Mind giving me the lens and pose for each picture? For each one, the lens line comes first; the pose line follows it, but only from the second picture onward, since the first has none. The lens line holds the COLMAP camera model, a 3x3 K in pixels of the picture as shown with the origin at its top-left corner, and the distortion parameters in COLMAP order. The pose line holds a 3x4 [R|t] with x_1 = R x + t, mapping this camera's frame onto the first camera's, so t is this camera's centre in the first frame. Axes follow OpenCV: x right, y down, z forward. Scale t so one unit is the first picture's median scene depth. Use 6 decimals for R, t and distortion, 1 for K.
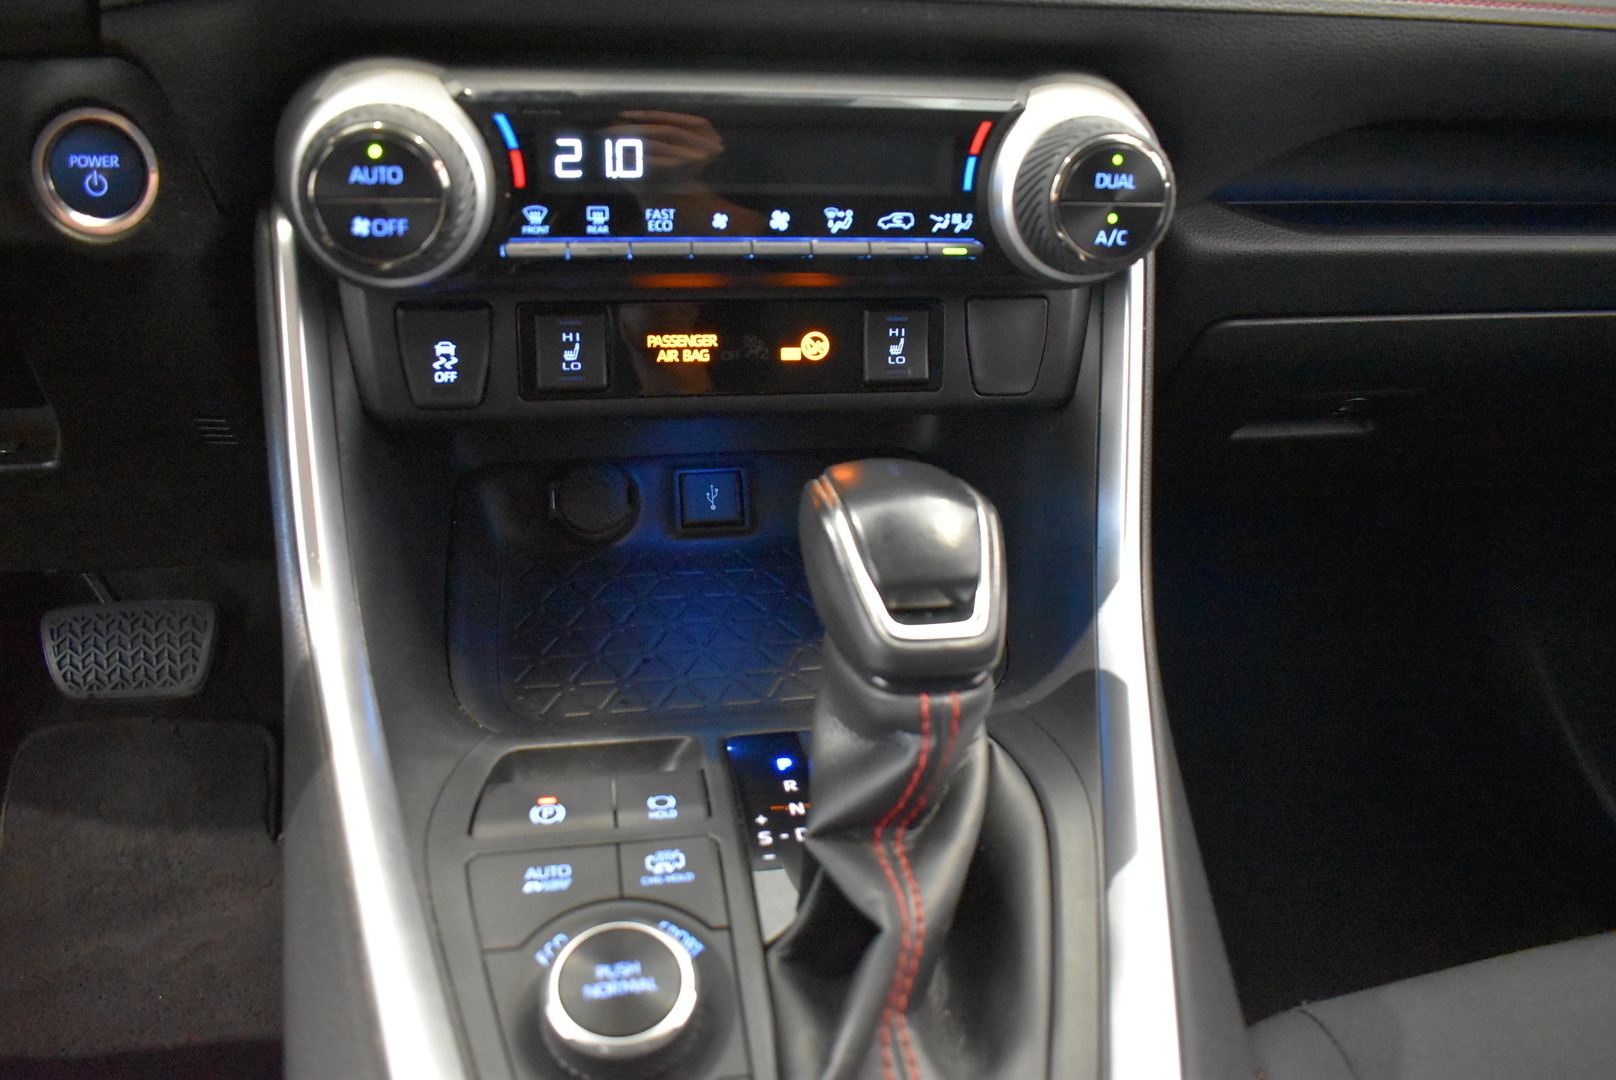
lens RADIAL K [[1287.7, 0, 808.0], [0, 1287.7, 540.0], [0, 0, 1]] dist [-0.104419, 0.007273]
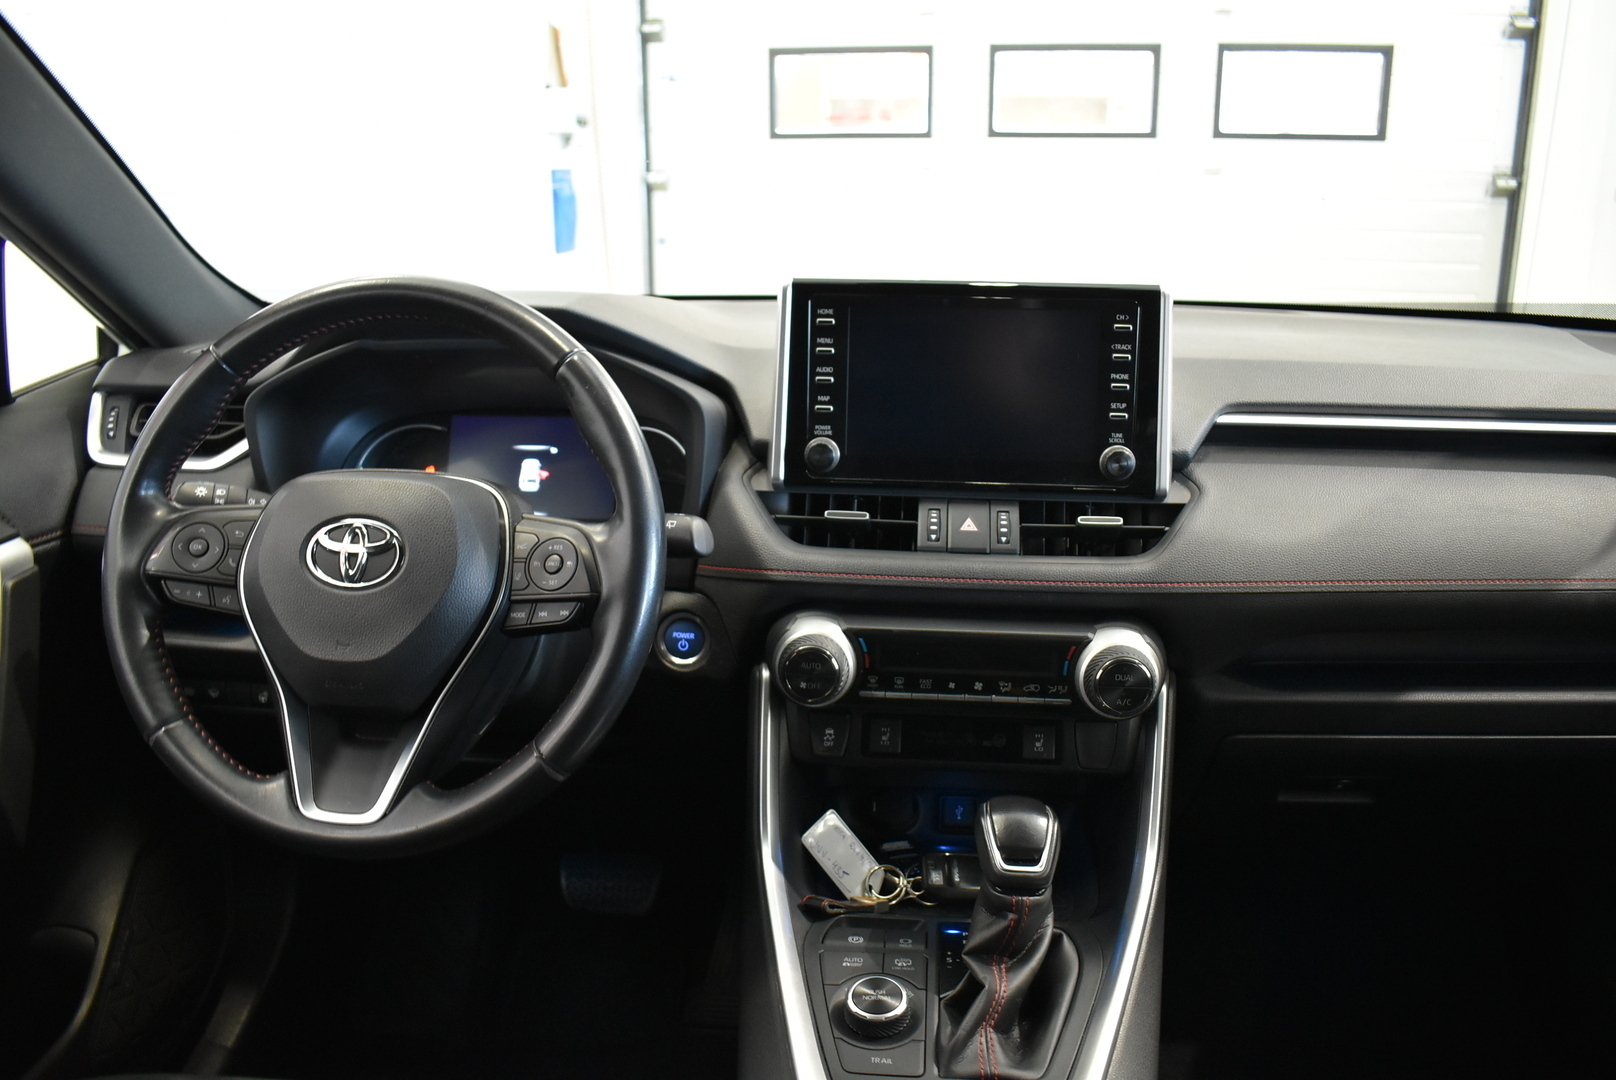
lens RADIAL K [[1287.7, 0, 808.0], [0, 1287.7, 540.0], [0, 0, 1]] dist [-0.104419, 0.007273]
pose [[0.961608, 0.025877, -0.273205, 0.314964], [-0.095070, 0.965309, -0.243188, 0.086174], [0.257434, 0.259825, 0.930709, -1.316441]]
